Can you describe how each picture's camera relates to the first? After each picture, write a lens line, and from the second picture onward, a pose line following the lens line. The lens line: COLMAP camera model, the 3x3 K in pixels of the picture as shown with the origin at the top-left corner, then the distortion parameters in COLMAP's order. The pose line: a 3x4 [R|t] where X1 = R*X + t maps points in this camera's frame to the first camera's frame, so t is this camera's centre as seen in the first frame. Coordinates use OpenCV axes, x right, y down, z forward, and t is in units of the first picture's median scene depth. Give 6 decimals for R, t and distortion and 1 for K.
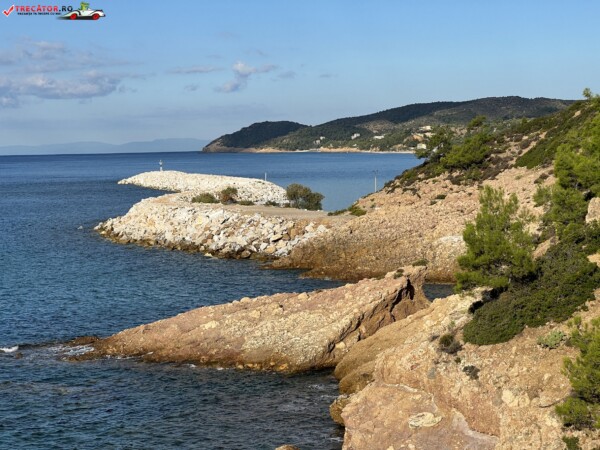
lens RADIAL K [[1352.3, 0, 301.6], [0, 1352.3, 223.3], [0, 0, 1]] dist [0.107717, 0.000000]
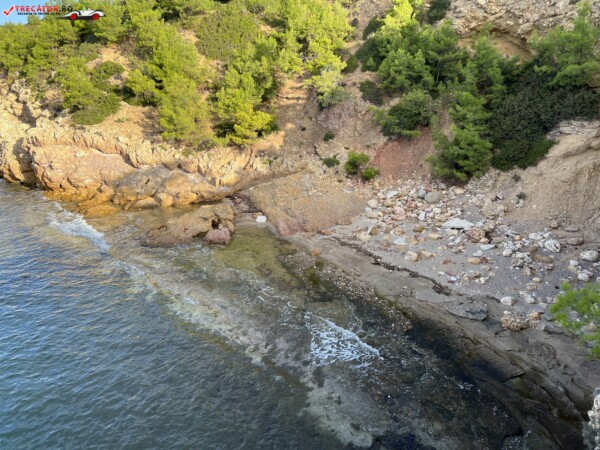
lens RADIAL K [[457.8, 0, 308.8], [0, 457.8, 222.1], [0, 0, 1]] dist [0.061039, -0.070115]
pose [[0.463940, -0.265828, 0.845042, -0.522980], [0.044619, 0.959716, 0.277405, 0.037453], [-0.884742, -0.090995, 0.457111, 0.149200]]
